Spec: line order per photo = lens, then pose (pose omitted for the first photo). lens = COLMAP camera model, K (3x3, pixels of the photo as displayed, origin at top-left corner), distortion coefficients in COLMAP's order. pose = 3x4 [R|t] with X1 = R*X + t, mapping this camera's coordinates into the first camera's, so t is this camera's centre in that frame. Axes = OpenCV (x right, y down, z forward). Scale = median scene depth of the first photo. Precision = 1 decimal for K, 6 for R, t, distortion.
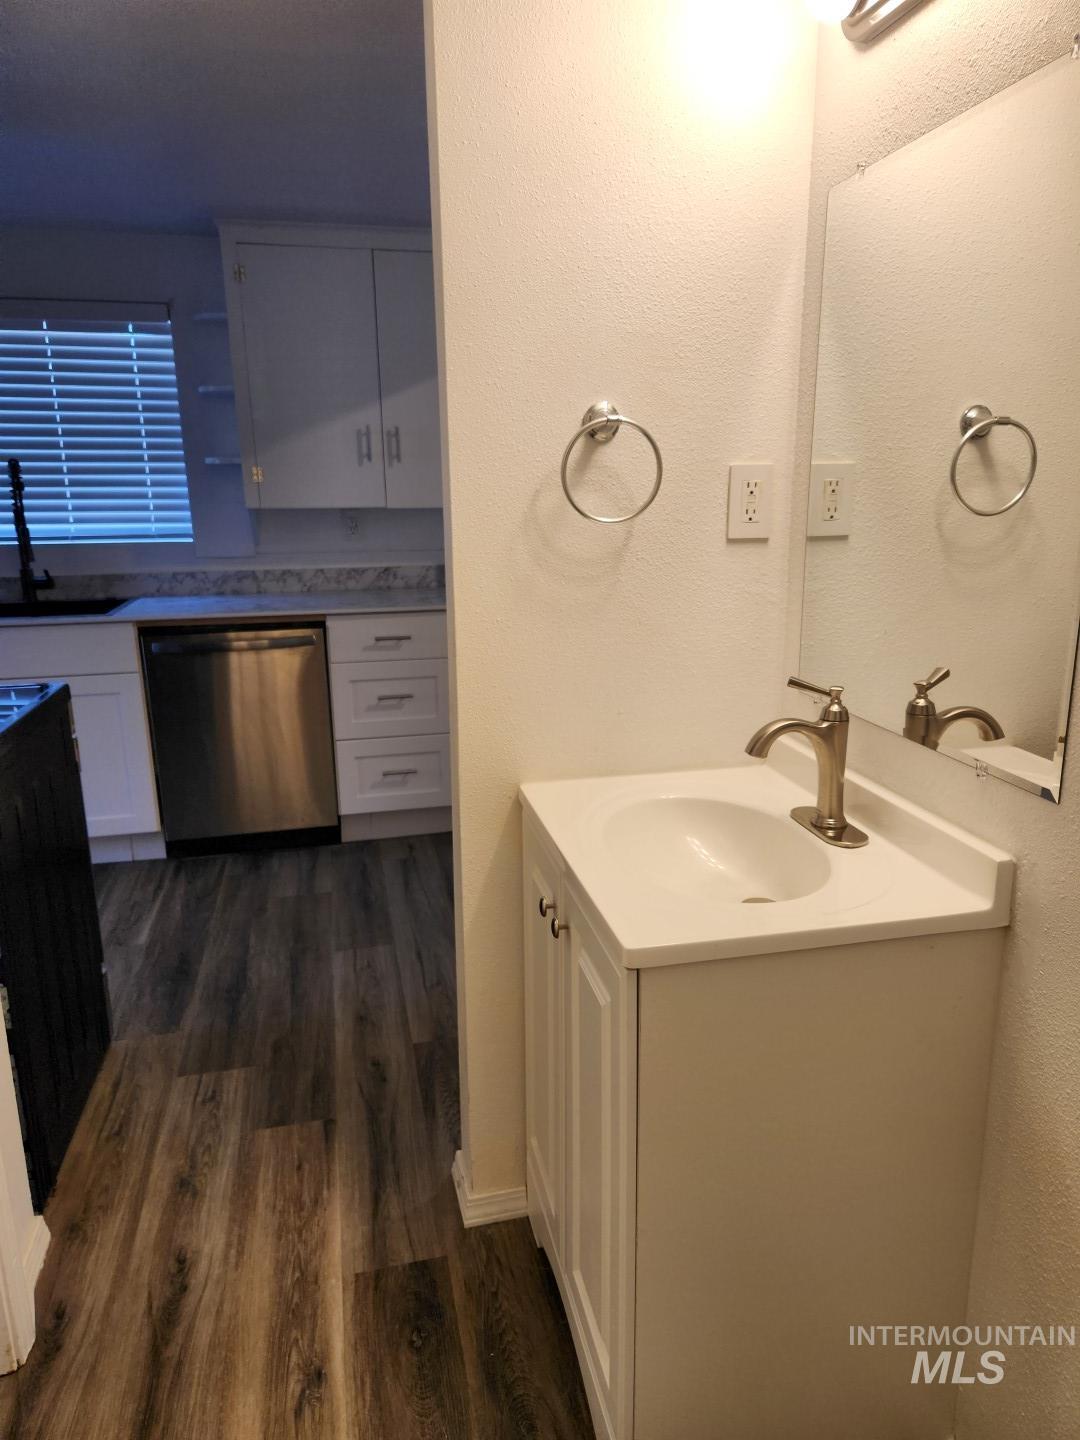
lens RADIAL K [[962.9, 0, 546.3], [0, 962.9, 722.5], [0, 0, 1]] dist [0.078007, -0.064897]
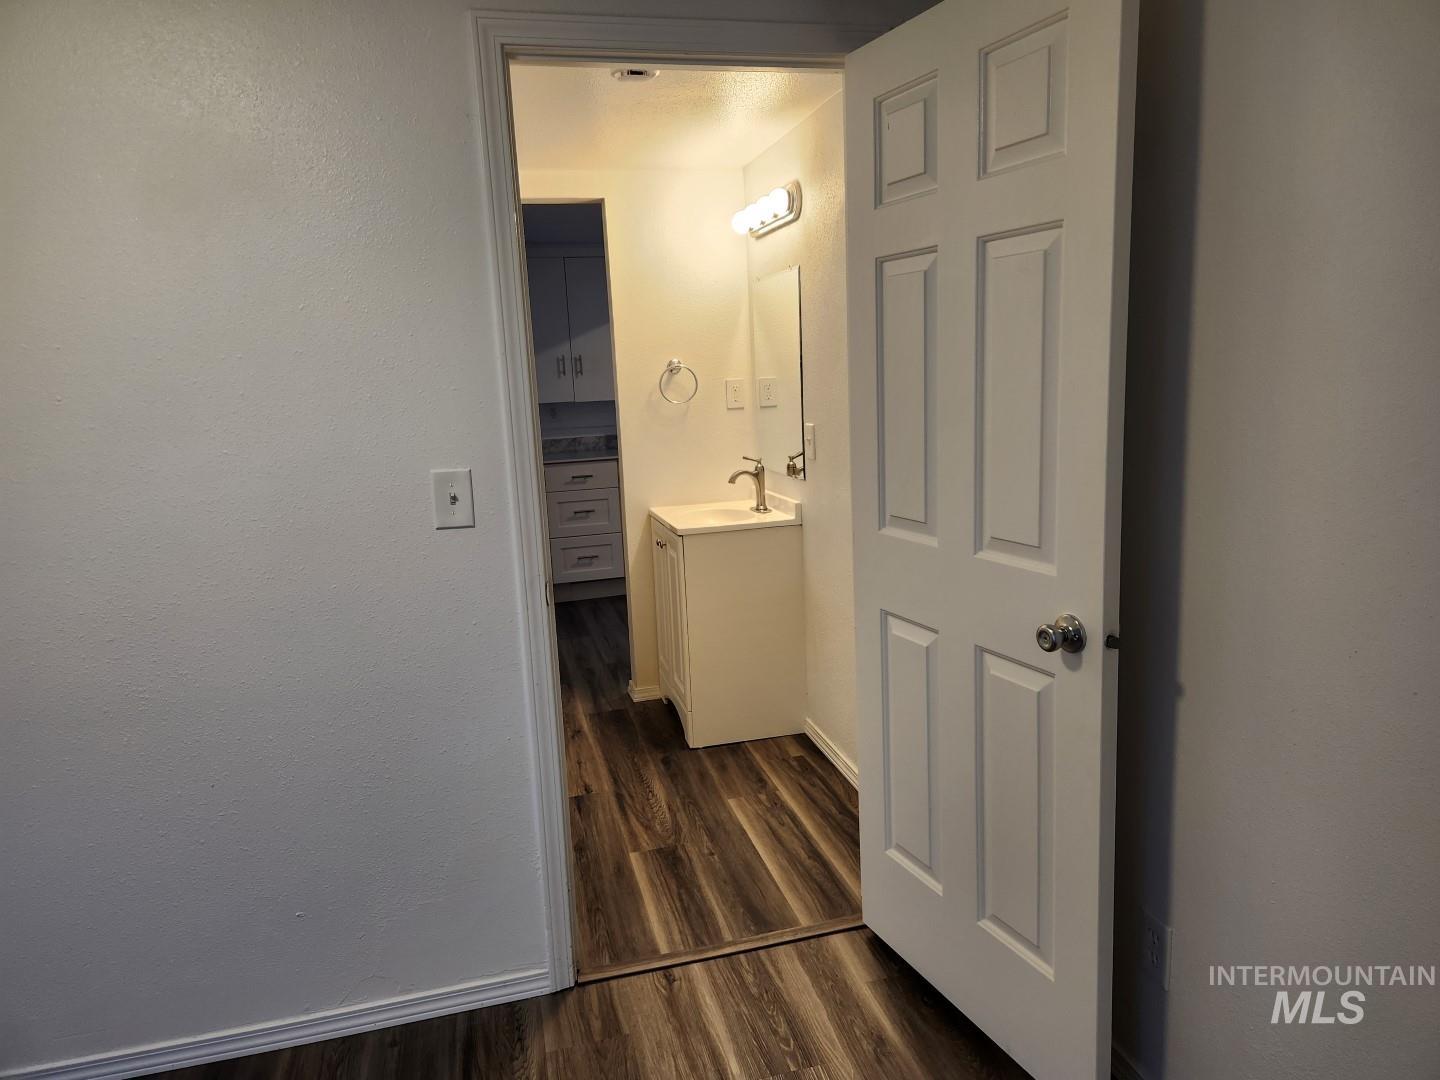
lens RADIAL K [[962.9, 0, 729.3], [0, 962.9, 520.6], [0, 0, 1]] dist [0.078007, -0.064897]
pose [[0.998761, -0.042007, 0.026682, 0.062296], [0.044262, 0.994917, -0.090446, 0.185545], [-0.022747, 0.091515, 0.995544, -0.831473]]
